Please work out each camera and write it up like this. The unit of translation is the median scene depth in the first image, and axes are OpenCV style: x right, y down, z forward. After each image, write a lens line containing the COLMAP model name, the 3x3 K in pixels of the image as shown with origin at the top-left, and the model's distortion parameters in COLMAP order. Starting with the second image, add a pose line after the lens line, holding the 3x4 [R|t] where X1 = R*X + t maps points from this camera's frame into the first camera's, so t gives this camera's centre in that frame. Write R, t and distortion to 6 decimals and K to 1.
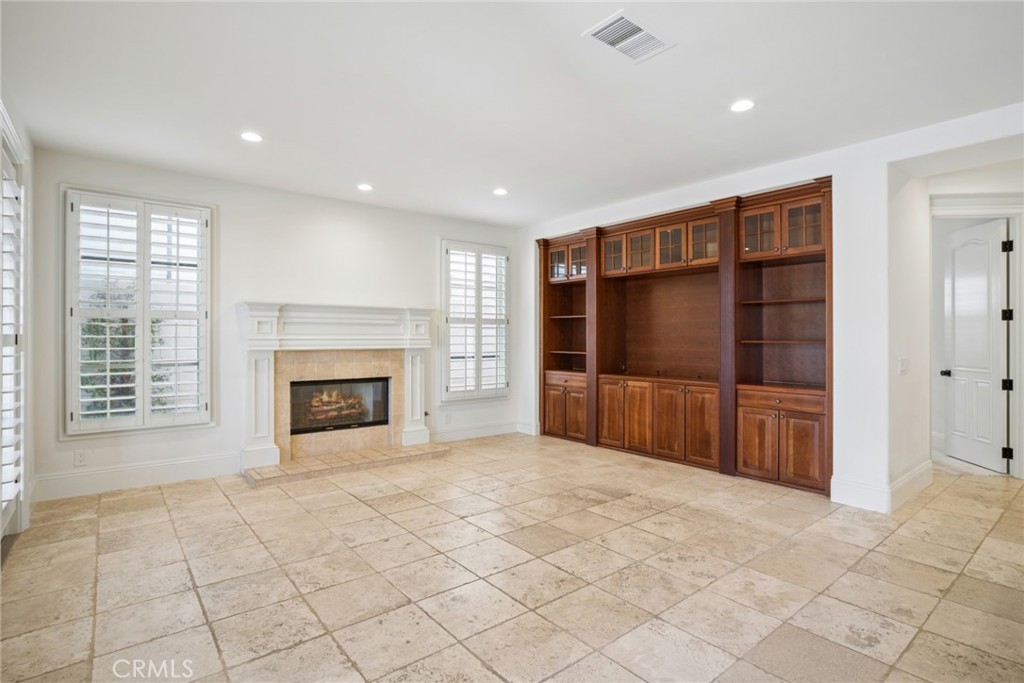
lens RADIAL K [[506.1, 0, 513.3], [0, 506.1, 338.0], [0, 0, 1]] dist [-0.038261, 0.014415]
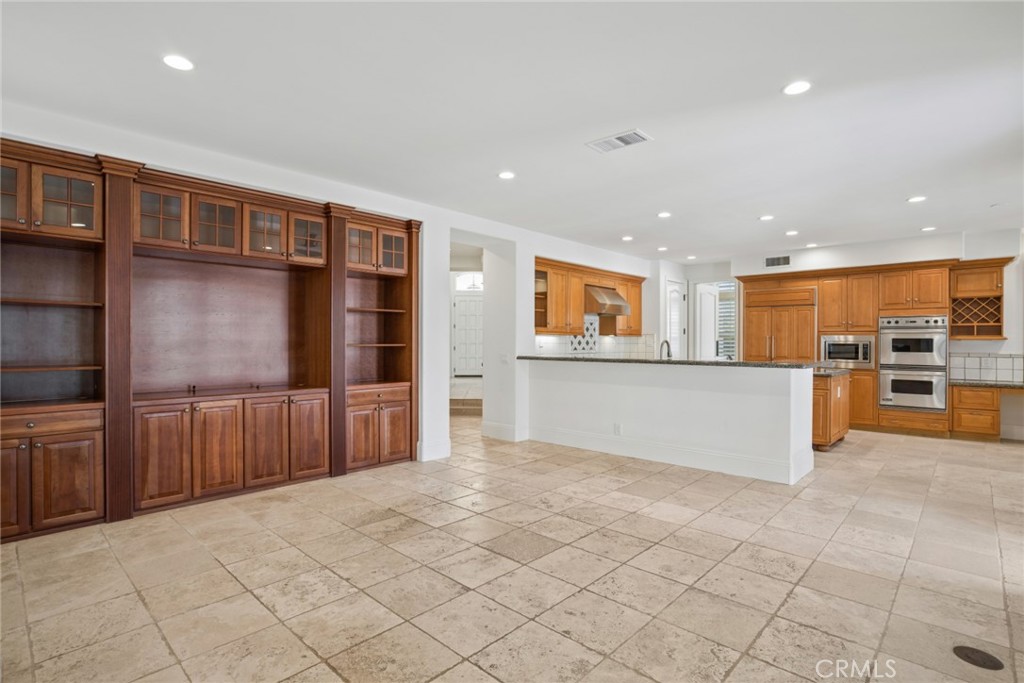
lens RADIAL K [[506.1, 0, 507.2], [0, 506.1, 343.1], [0, 0, 1]] dist [-0.038261, 0.014415]
pose [[-0.132134, -0.003012, 0.991227, -0.724961], [-0.000864, 0.999995, 0.002923, -0.000825], [-0.991231, -0.000470, -0.132136, 0.914673]]
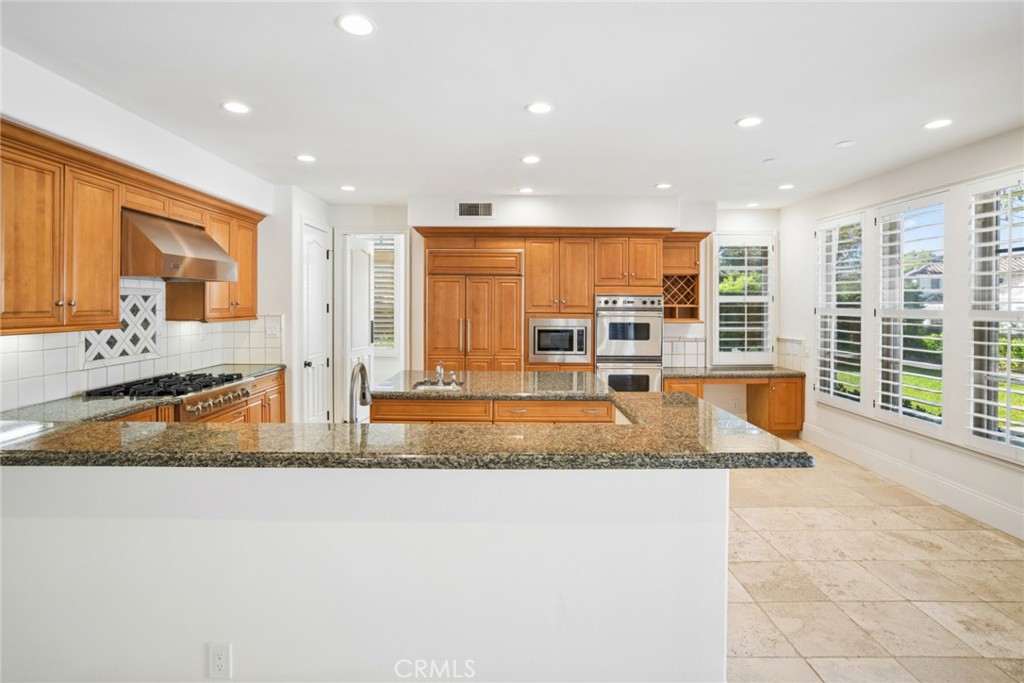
lens RADIAL K [[506.1, 0, 511.6], [0, 506.1, 303.5], [0, 0, 1]] dist [-0.038261, 0.014415]
pose [[-0.786270, -0.003223, 0.617875, 0.155917], [-0.002293, 0.999995, 0.002299, -0.067404], [-0.617879, 0.000391, -0.786273, 0.611613]]
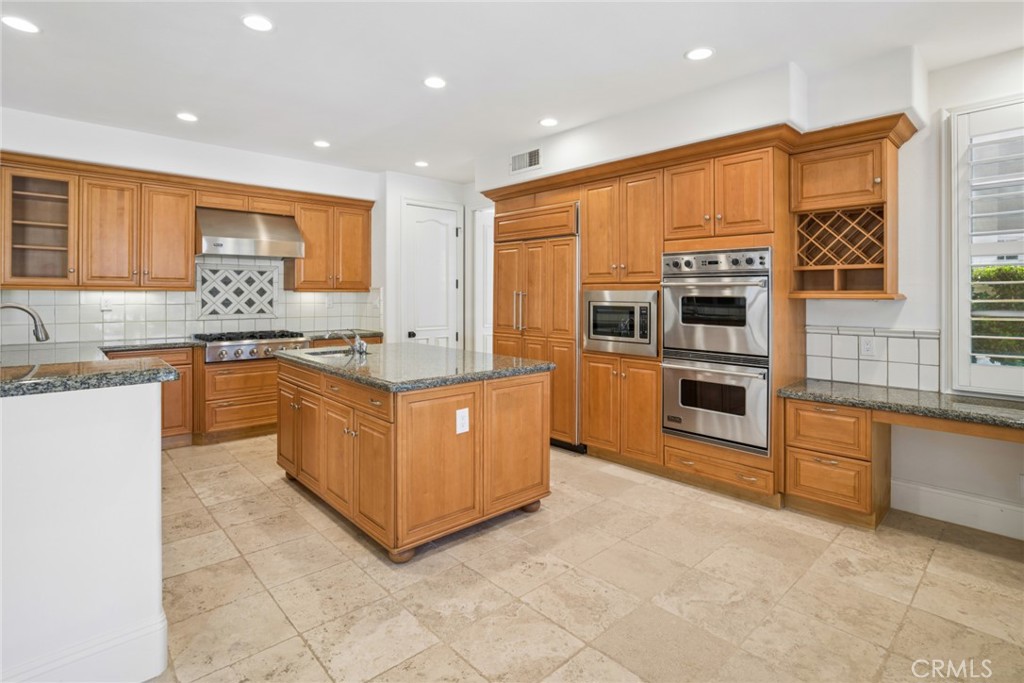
lens RADIAL K [[506.1, 0, 514.6], [0, 506.1, 295.1], [0, 0, 1]] dist [-0.038261, 0.014415]
pose [[-0.068195, -0.000102, 0.997672, -0.052544], [0.000305, 1.000000, 0.000123, -0.016075], [-0.997672, 0.000313, -0.068195, -0.272974]]
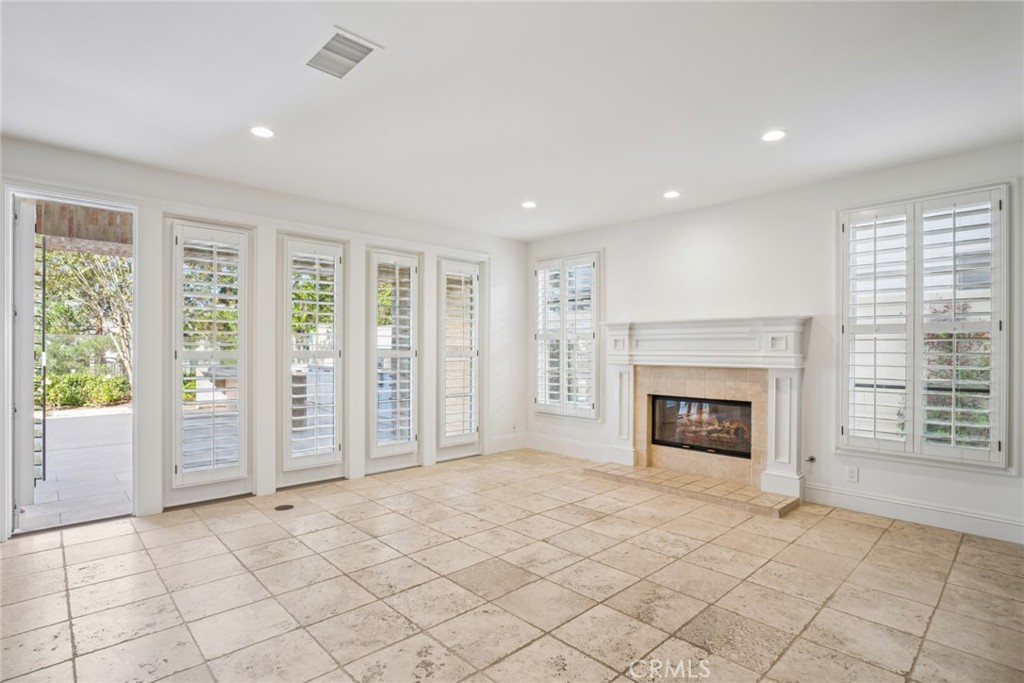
lens RADIAL K [[506.1, 0, 508.7], [0, 506.1, 346.5], [0, 0, 1]] dist [-0.038261, 0.014415]
pose [[0.078712, -0.007177, -0.996872, 0.755030], [-0.005890, 0.999953, -0.007664, -0.006844], [0.996880, 0.006474, 0.078666, 0.752965]]
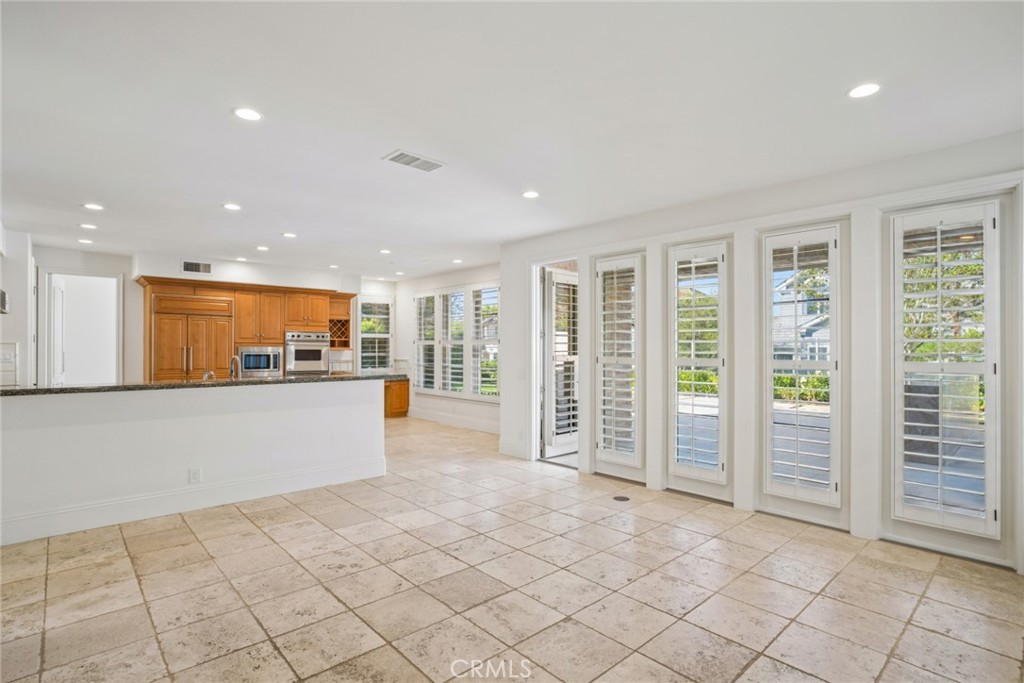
lens RADIAL K [[506.1, 0, 515.7], [0, 506.1, 346.4], [0, 0, 1]] dist [-0.038261, 0.014415]
pose [[-0.997708, -0.003163, -0.067598, 0.022042], [-0.003234, 0.999994, 0.000929, -0.031044], [0.067595, 0.001145, -0.997712, 1.506266]]
